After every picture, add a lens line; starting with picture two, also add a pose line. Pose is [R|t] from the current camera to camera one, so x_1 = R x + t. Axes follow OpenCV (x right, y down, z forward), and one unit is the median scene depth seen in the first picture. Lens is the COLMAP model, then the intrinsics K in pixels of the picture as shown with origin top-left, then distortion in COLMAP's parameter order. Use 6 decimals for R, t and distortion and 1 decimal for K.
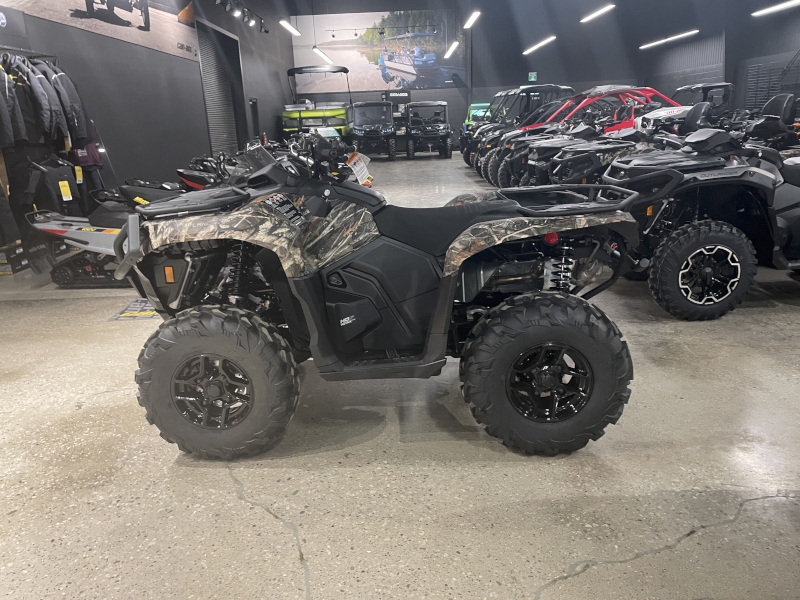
lens RADIAL K [[604.0, 0, 394.6], [0, 604.0, 294.3], [0, 0, 1]] dist [0.080904, -0.102746]
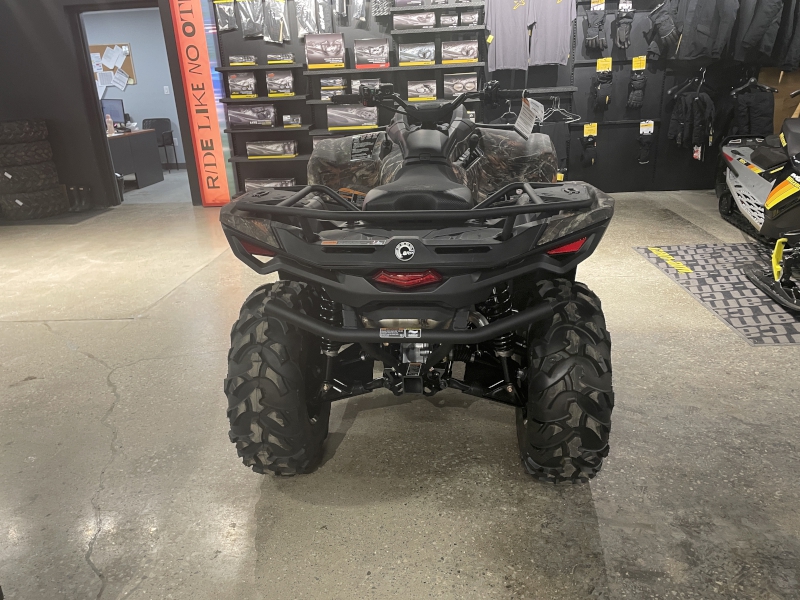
lens RADIAL K [[604.0, 0, 395.9], [0, 604.0, 305.5], [0, 0, 1]] dist [0.080904, -0.102746]
pose [[-0.064779, 0.391408, -0.917935, 0.932547], [-0.224996, 0.890451, 0.395567, -0.319786], [0.972204, 0.232156, 0.030383, 1.030656]]
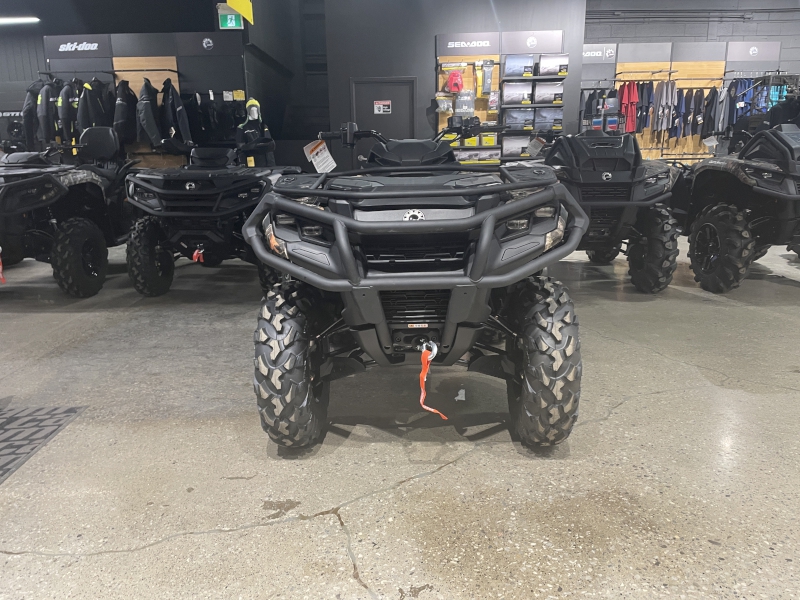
lens RADIAL K [[604.0, 0, 394.4], [0, 604.0, 301.5], [0, 0, 1]] dist [0.080904, -0.102746]
pose [[-0.003741, -0.201674, 0.979446, -1.150994], [0.289471, 0.937300, 0.194101, -0.184413], [-0.957179, 0.284247, 0.054873, 1.082636]]
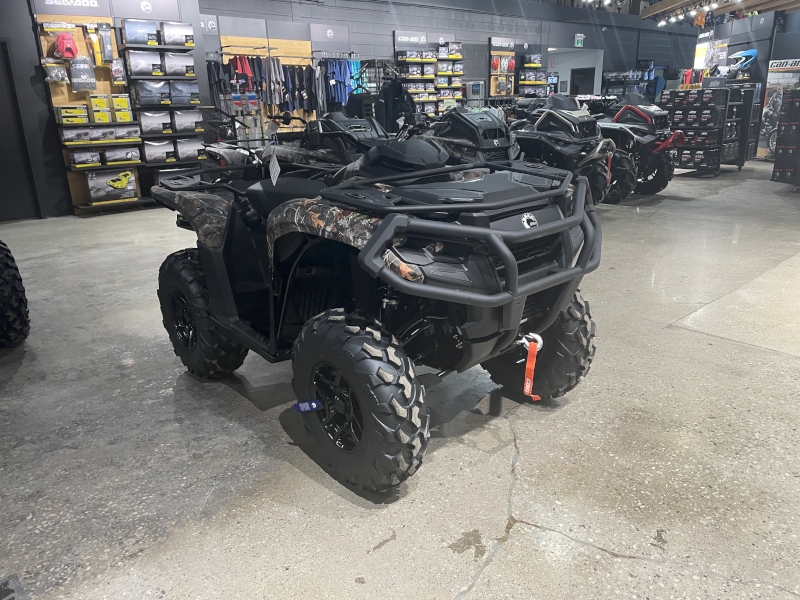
lens RADIAL K [[604.0, 0, 406.3], [0, 604.0, 297.9], [0, 0, 1]] dist [0.080904, -0.102746]
pose [[-0.684765, -0.162432, 0.710431, -0.868181], [0.252869, 0.861320, 0.440664, -0.422721], [-0.683487, 0.481398, -0.548728, 1.642551]]
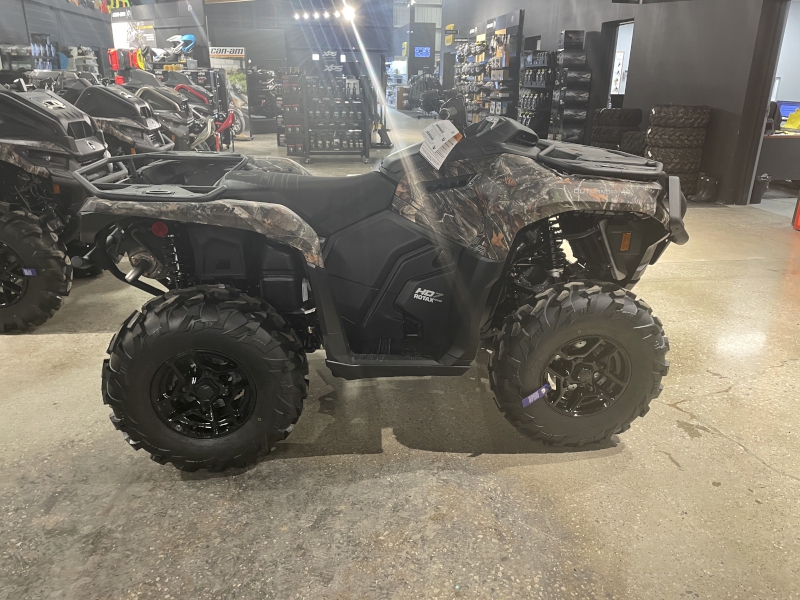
lens RADIAL K [[604.0, 0, 401.3], [0, 604.0, 299.3], [0, 0, 1]] dist [0.080904, -0.102746]
pose [[-0.987654, 0.080272, -0.134525, 0.092024], [-0.013912, 0.810402, 0.585709, -0.534719], [0.156035, 0.580349, -0.799280, 1.896494]]
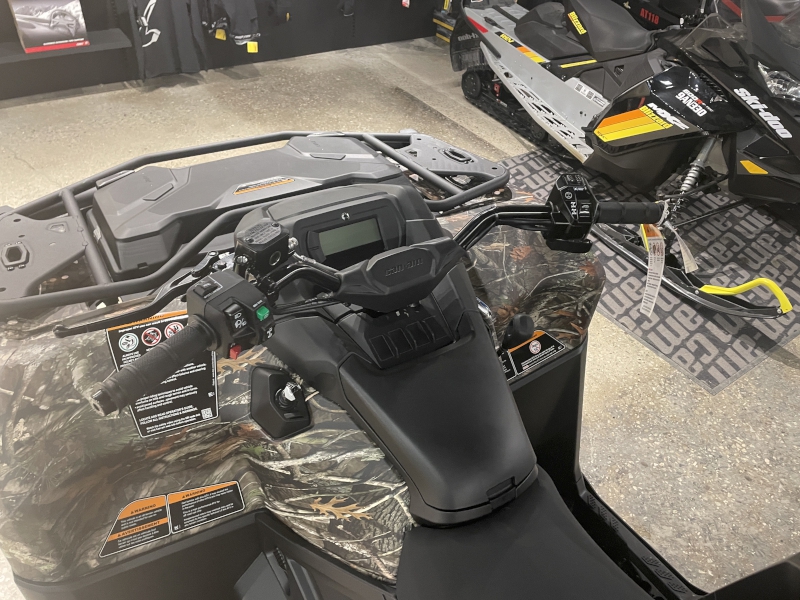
lens RADIAL K [[604.0, 0, 391.8], [0, 604.0, 294.9], [0, 0, 1]] dist [0.080904, -0.102746]
pose [[0.547831, 0.583834, -0.599182, 0.075092], [-0.301126, 0.805828, 0.509867, -0.377686], [0.780515, -0.098892, 0.617265, 0.833805]]
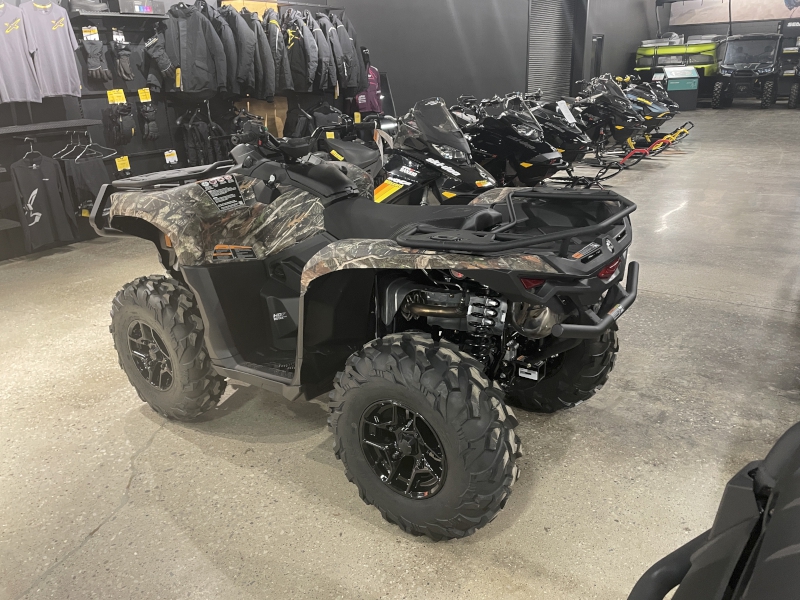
lens RADIAL K [[604.0, 0, 401.9], [0, 604.0, 303.3], [0, 0, 1]] dist [0.080904, -0.102746]
pose [[0.832453, 0.204428, -0.515006, 0.563690], [-0.147270, 0.977652, 0.150025, -0.146135], [0.534166, -0.049044, 0.843956, 0.300804]]
